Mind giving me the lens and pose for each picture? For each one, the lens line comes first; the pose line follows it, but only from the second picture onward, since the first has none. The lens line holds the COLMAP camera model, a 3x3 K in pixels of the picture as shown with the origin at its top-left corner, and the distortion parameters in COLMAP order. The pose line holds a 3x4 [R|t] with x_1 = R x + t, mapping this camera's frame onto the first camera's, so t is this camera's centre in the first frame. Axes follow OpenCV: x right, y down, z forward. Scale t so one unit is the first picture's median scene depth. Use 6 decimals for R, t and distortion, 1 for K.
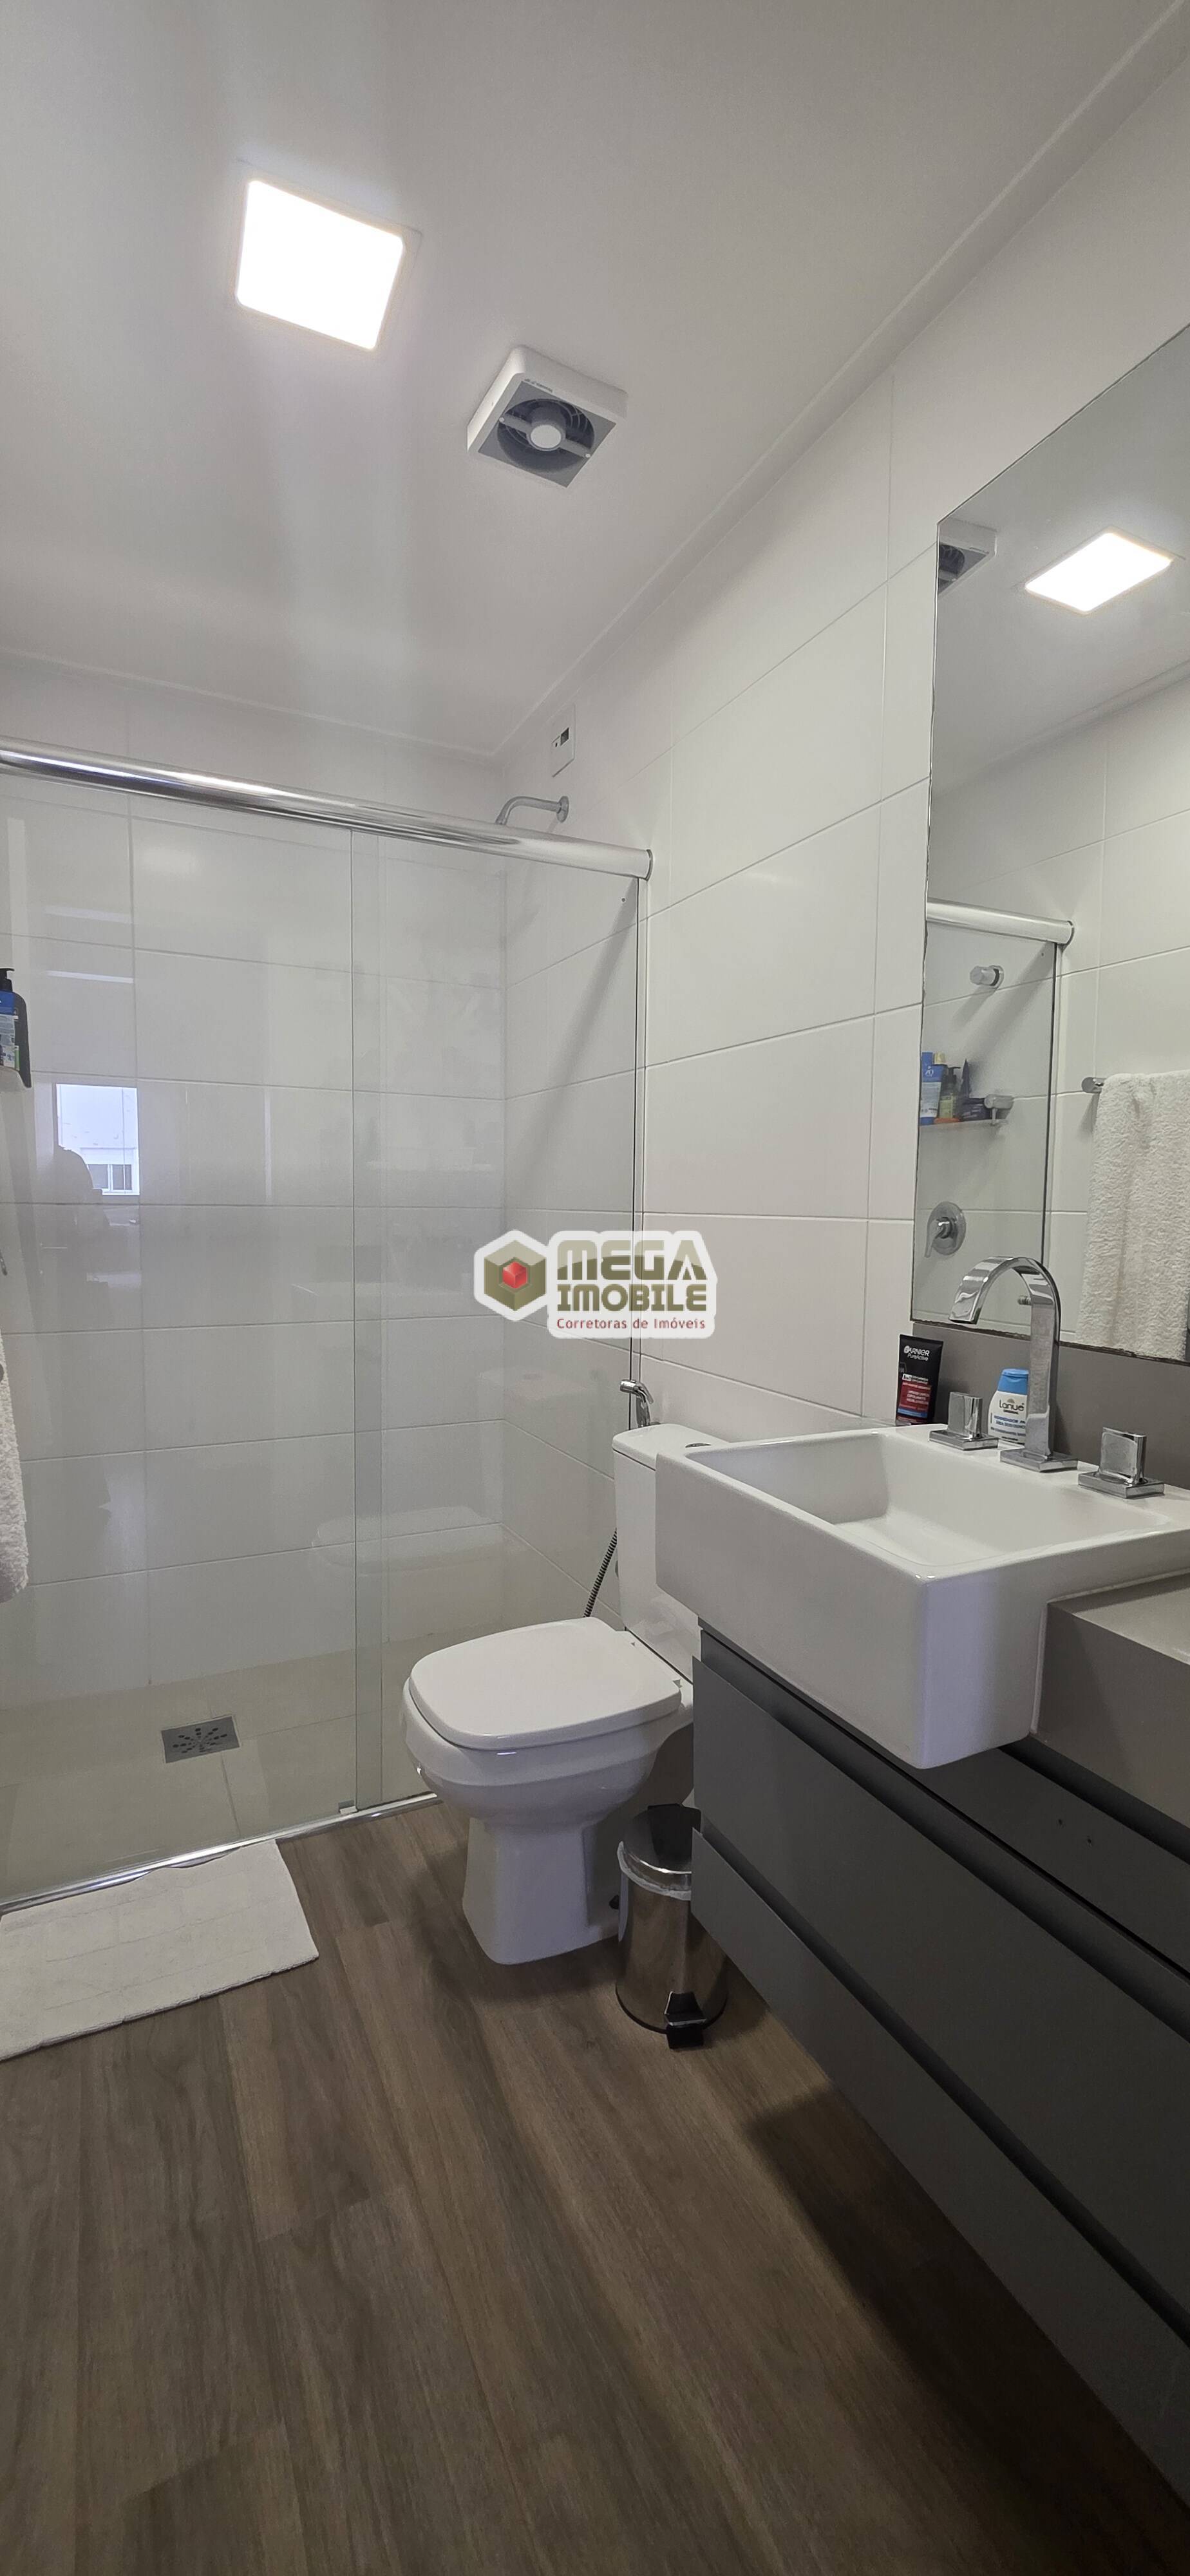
lens RADIAL K [[1031.2, 0, 602.7], [0, 1031.2, 1278.7], [0, 0, 1]] dist [0.003013, 0.000034]
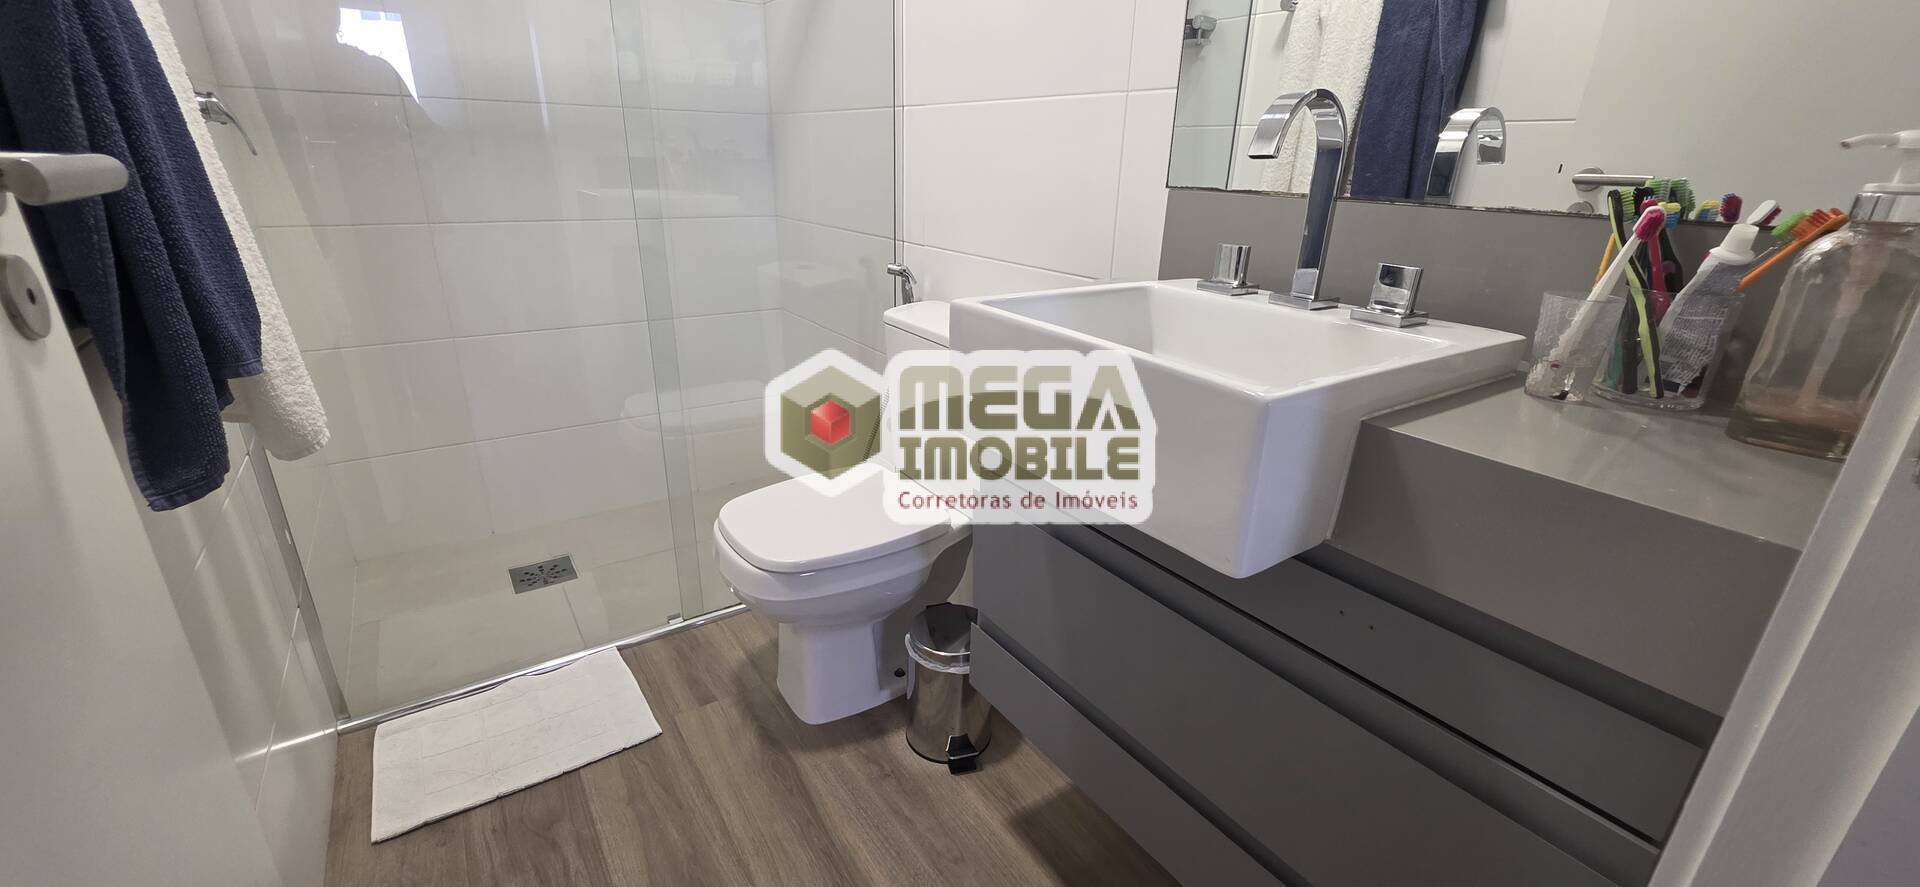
lens RADIAL K [[768.6, 0, 960.2], [0, 768.6, 439.9], [0, 0, 1]] dist [0.003013, 0.000034]
pose [[0.990125, -0.038998, 0.134651, -0.033890], [-0.000118, 0.960293, 0.278994, 0.067151], [-0.140185, -0.276254, 0.950806, 0.182416]]
